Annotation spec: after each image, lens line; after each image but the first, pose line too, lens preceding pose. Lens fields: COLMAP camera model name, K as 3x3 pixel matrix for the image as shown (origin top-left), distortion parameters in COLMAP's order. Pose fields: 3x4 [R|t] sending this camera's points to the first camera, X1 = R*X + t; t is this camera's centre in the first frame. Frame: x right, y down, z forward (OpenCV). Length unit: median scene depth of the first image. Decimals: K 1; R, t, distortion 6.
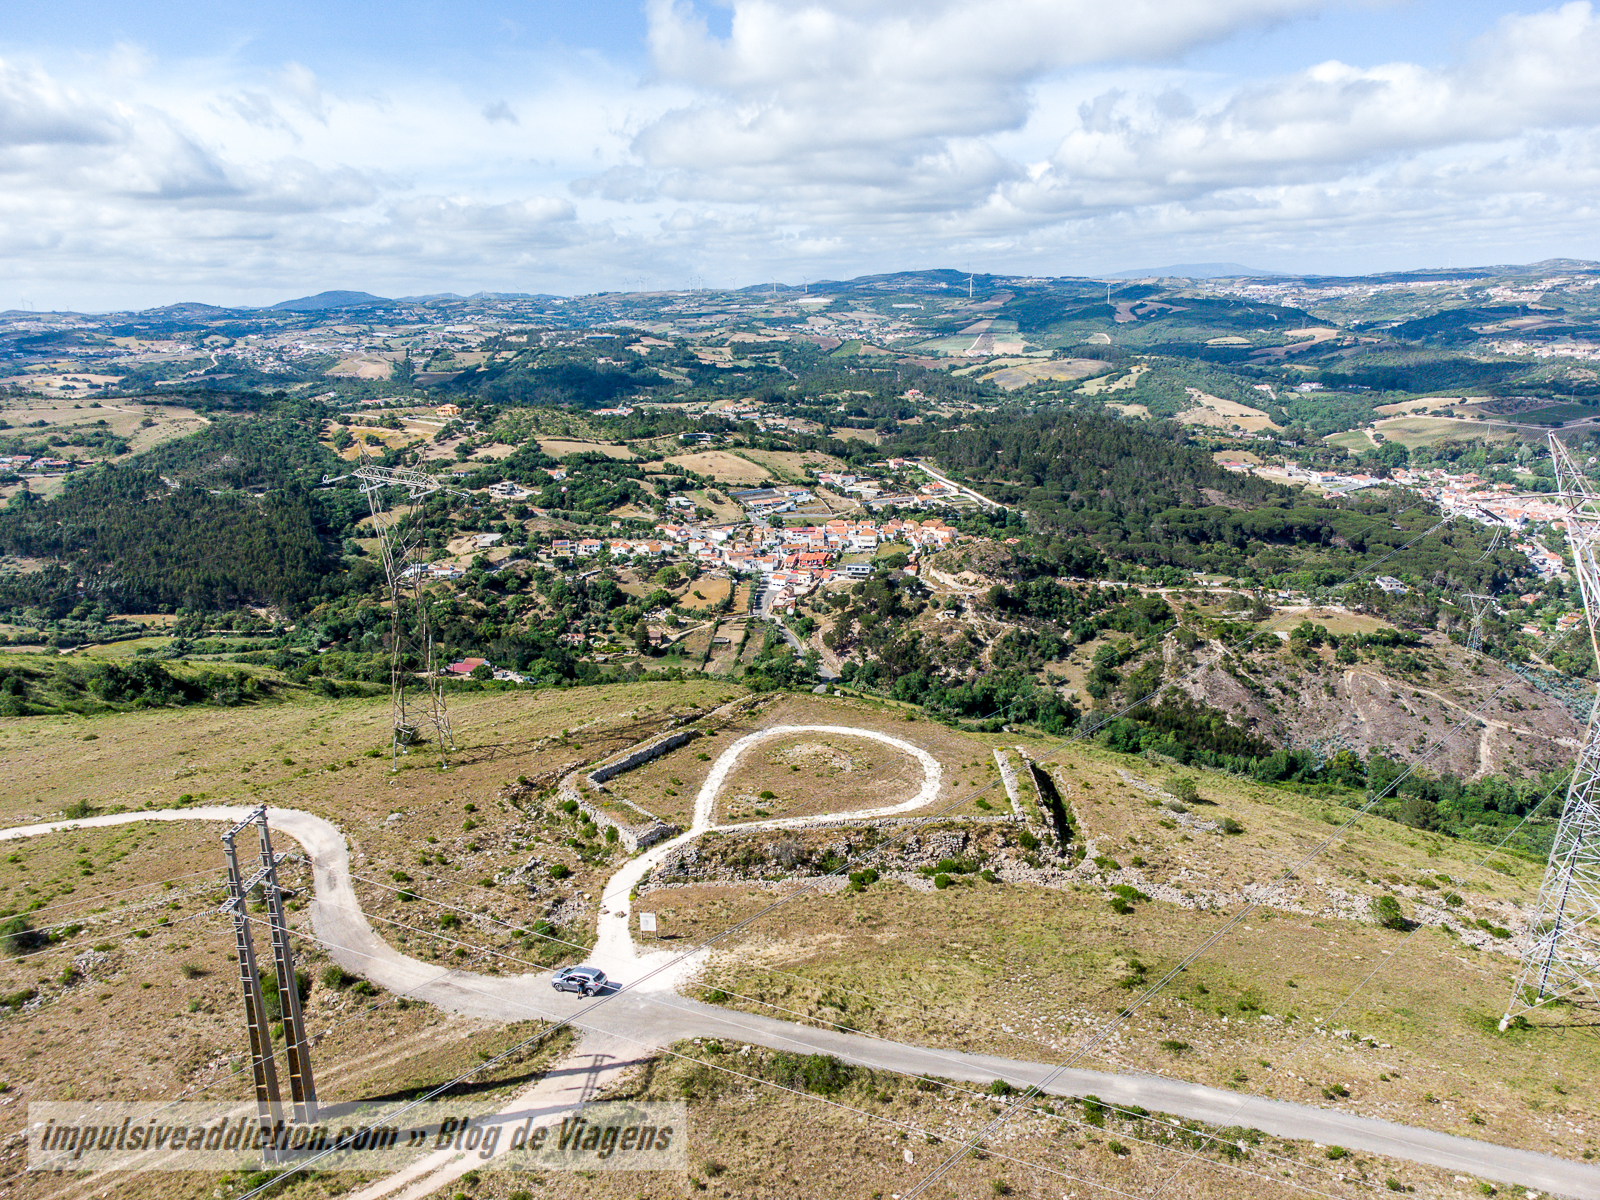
lens RADIAL K [[1166.6, 0, 794.3], [0, 1166.6, 608.8], [0, 0, 1]] dist [0.098588, -0.224987]
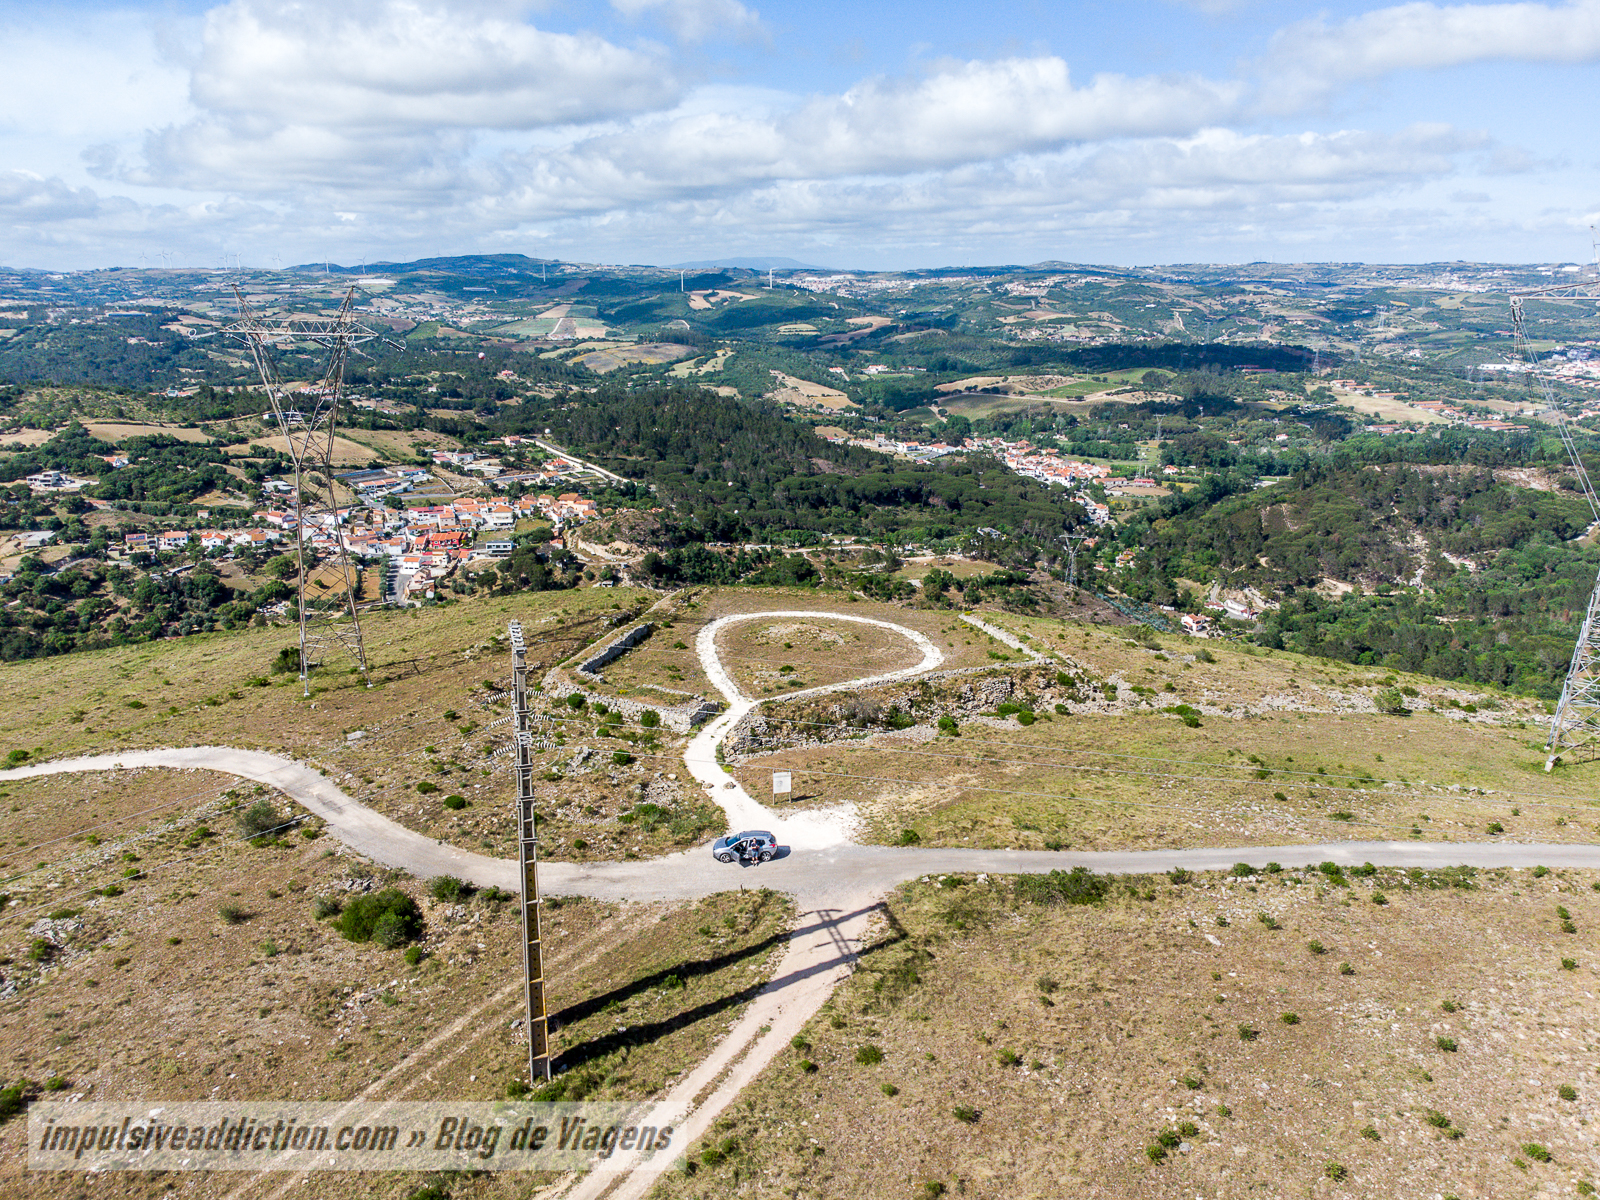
lens RADIAL K [[1174.1, 0, 793.1], [0, 1174.1, 608.3], [0, 0, 1]] dist [0.017948, 0.006211]
pose [[0.938836, -0.071860, 0.336784, -0.043982], [0.069200, 0.997404, 0.019913, 0.012735], [-0.337340, 0.004611, 0.941371, 0.017473]]
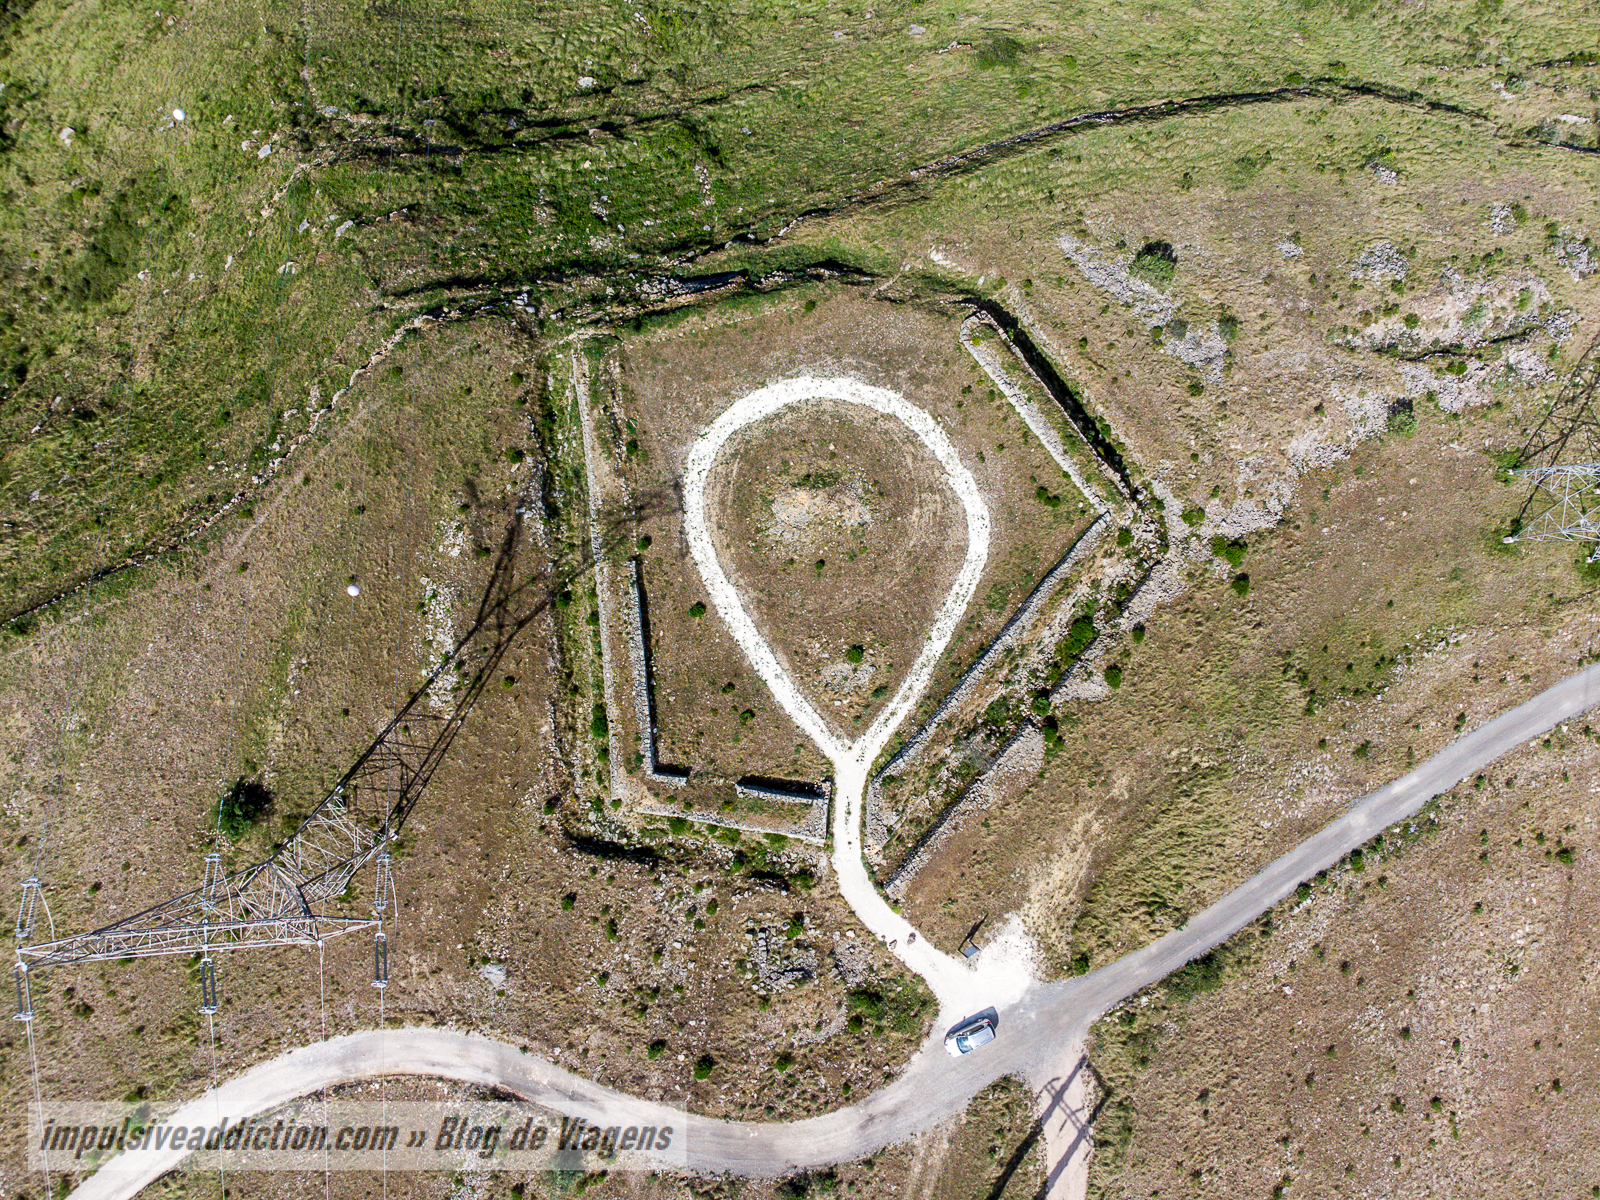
lens RADIAL K [[1174.7, 0, 794.2], [0, 1174.7, 598.3], [0, 0, 1]] dist [0.024068, -0.020969]
pose [[0.734693, -0.656954, 0.169225, -0.022496], [0.008140, 0.257966, 0.966120, -0.086246], [-0.678351, -0.708424, 0.194874, 0.121206]]
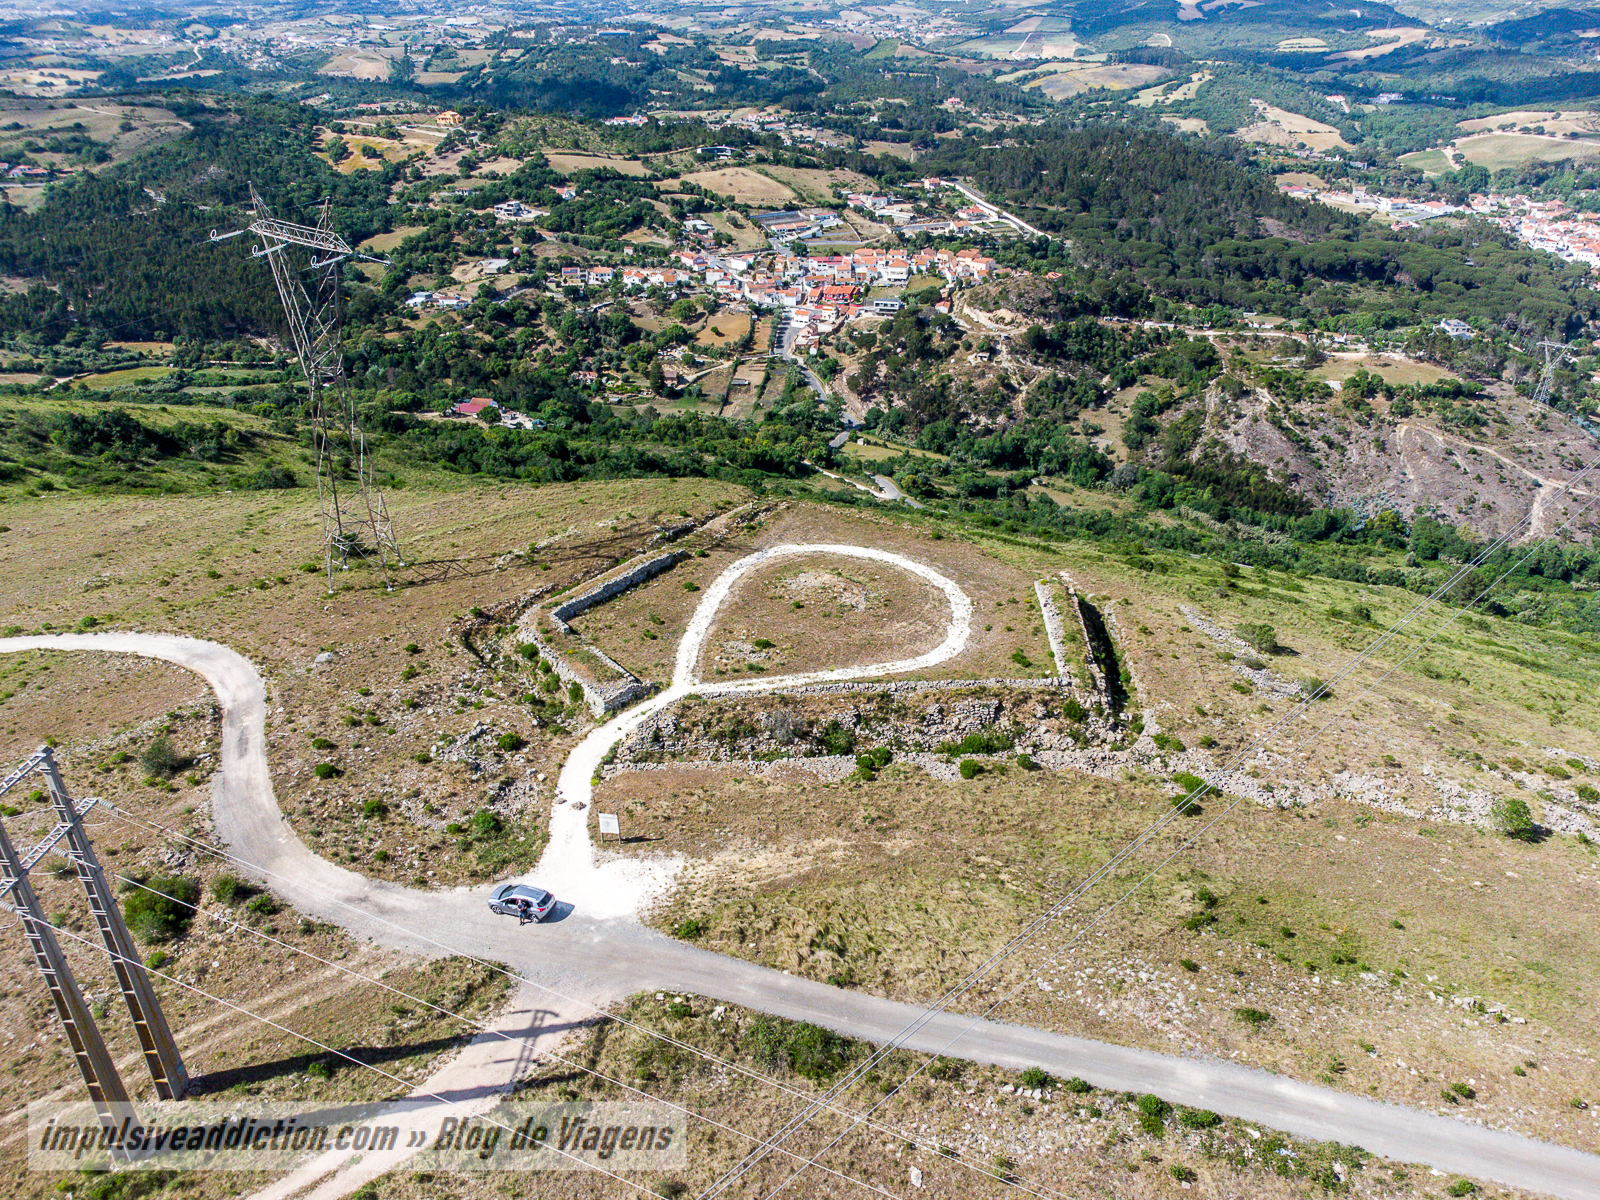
lens RADIAL K [[1174.7, 0, 794.2], [0, 1174.7, 598.3], [0, 0, 1]] dist [0.024068, -0.020969]
pose [[0.999674, 0.017898, -0.018227, 0.001870], [-0.013526, 0.976142, 0.216711, -0.007274], [0.021671, -0.216394, 0.976066, 0.025392]]
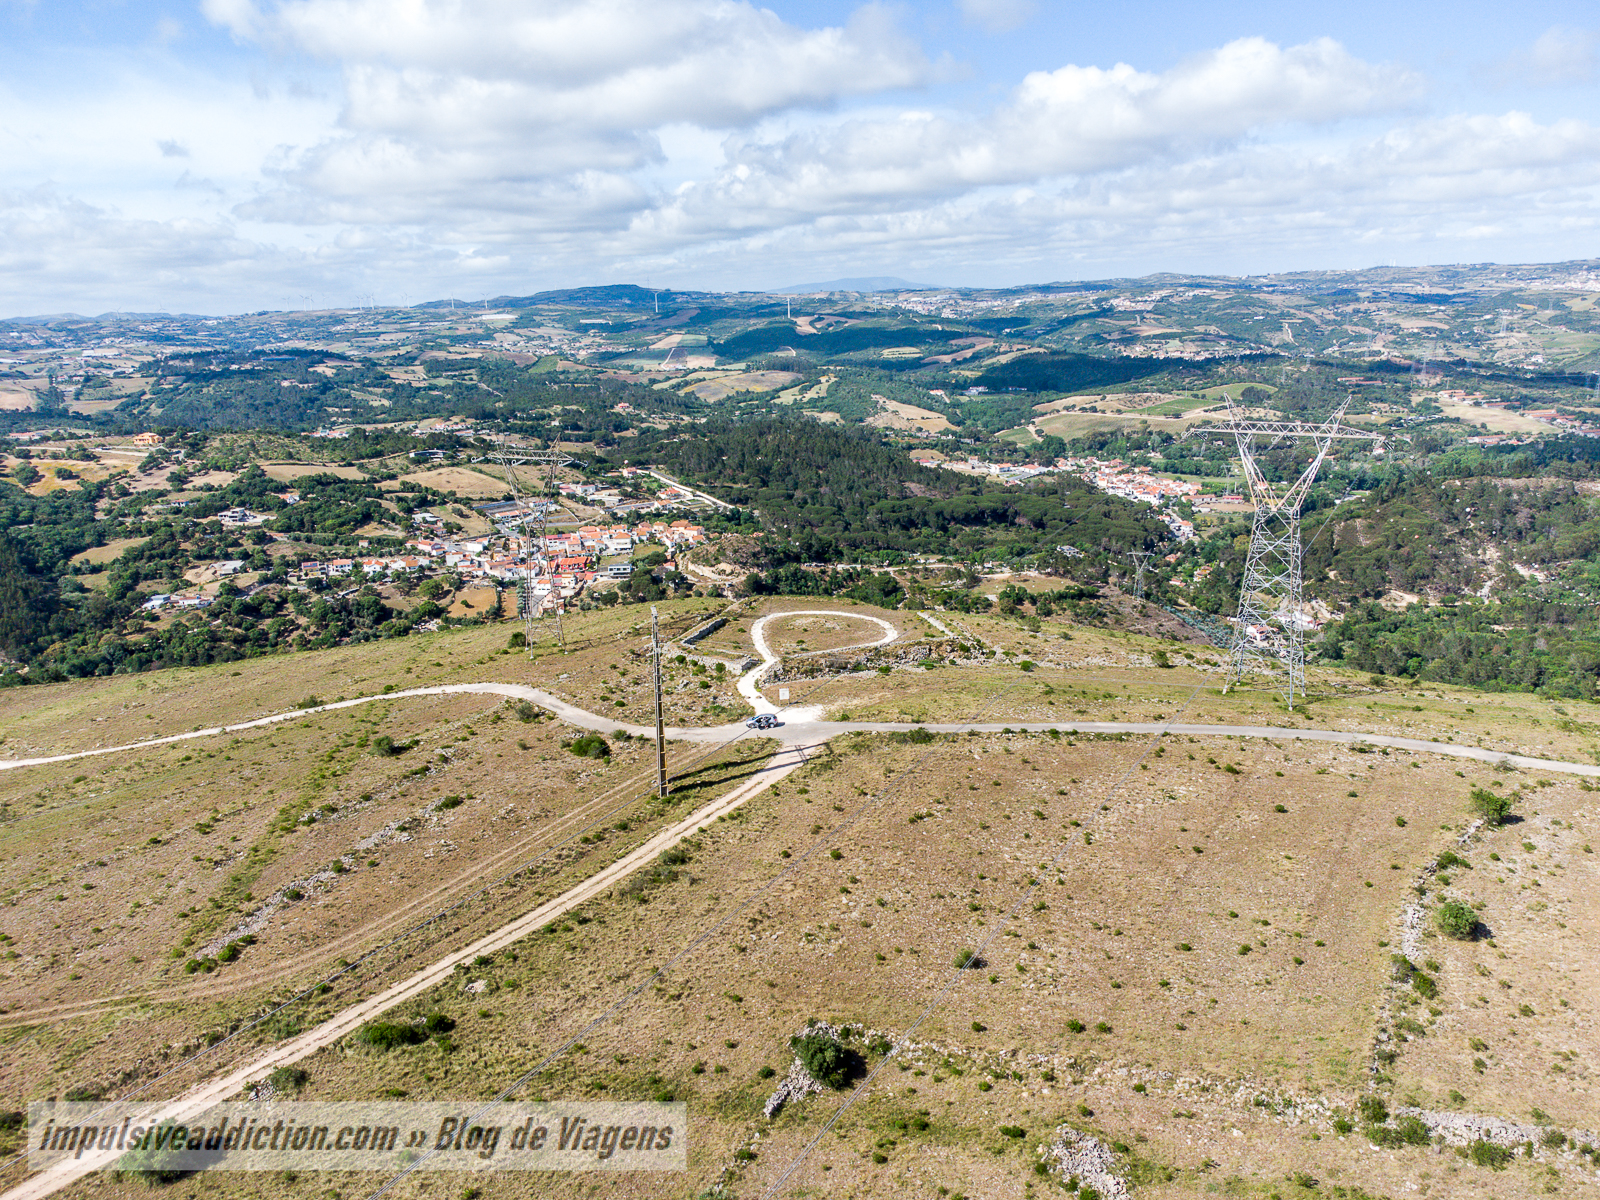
lens RADIAL K [[1174.7, 0, 794.2], [0, 1174.7, 598.3], [0, 0, 1]] dist [0.024068, -0.020969]
pose [[0.965459, -0.072620, 0.250232, -0.057742], [0.077838, 0.996905, -0.011009, 0.015838], [-0.248659, 0.030107, 0.968123, -0.074064]]
